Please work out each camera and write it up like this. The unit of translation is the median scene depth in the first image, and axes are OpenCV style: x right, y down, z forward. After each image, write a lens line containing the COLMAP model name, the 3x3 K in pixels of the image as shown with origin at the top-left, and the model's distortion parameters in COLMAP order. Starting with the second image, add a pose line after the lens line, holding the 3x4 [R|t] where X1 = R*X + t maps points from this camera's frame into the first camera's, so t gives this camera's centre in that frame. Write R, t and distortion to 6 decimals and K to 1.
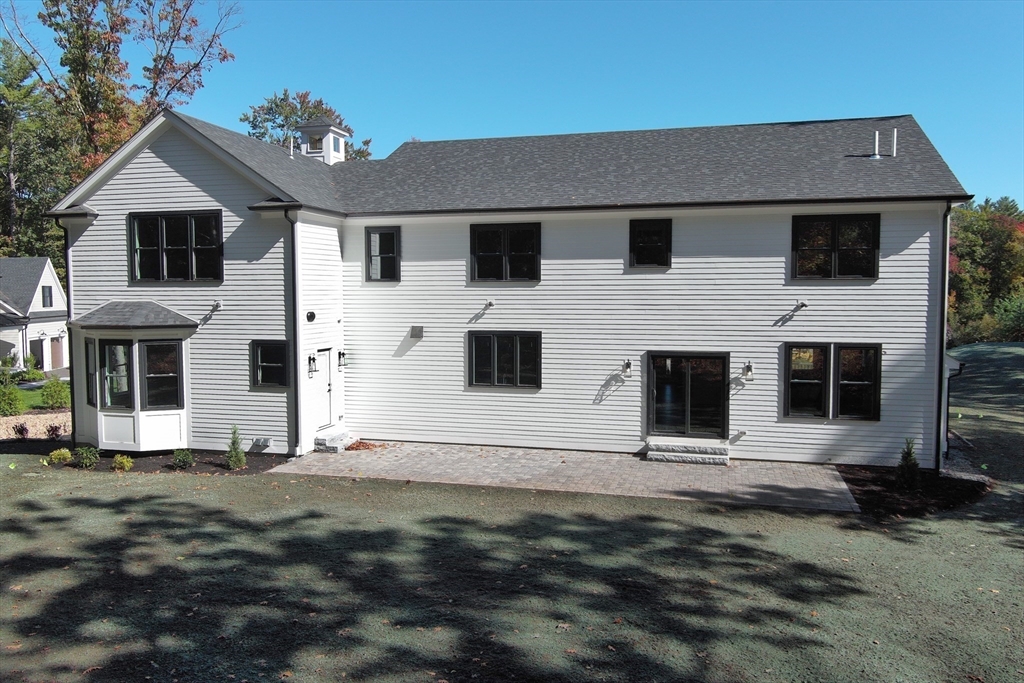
lens RADIAL K [[822.0, 0, 512.0], [0, 822.0, 341.5], [0, 0, 1]] dist [0.005807, -0.003699]
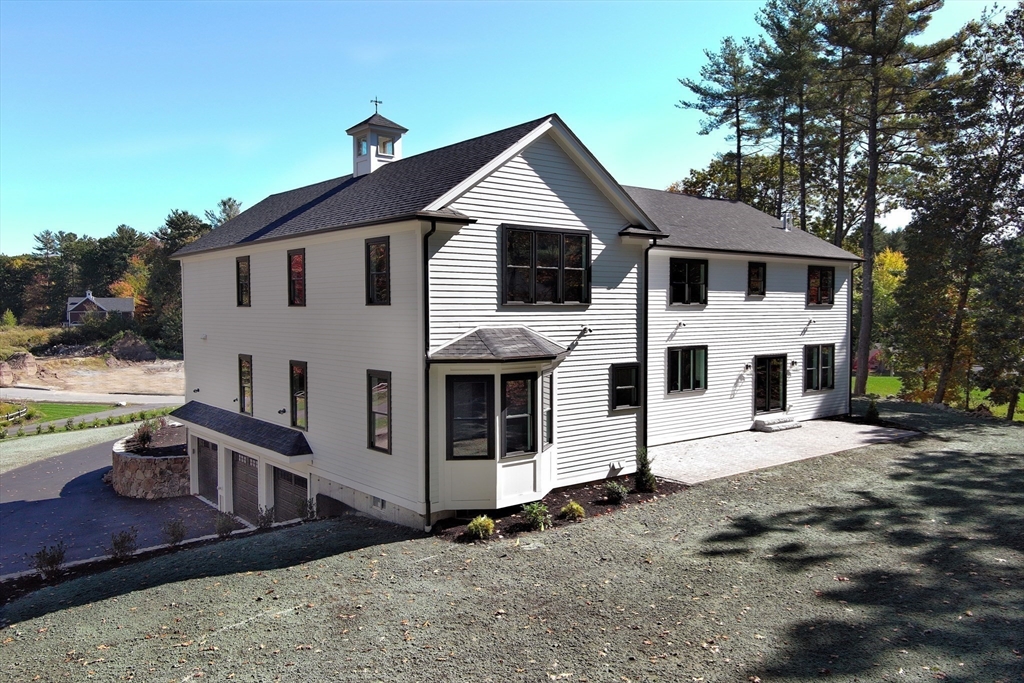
lens RADIAL K [[795.1, 0, 512.0], [0, 795.1, 341.5], [0, 0, 1]] dist [0.001695, -0.002046]
pose [[0.583023, -0.034306, 0.811731, -1.157310], [0.046175, 0.998892, 0.009051, -0.043391], [-0.811142, 0.032205, 0.583962, 0.531570]]
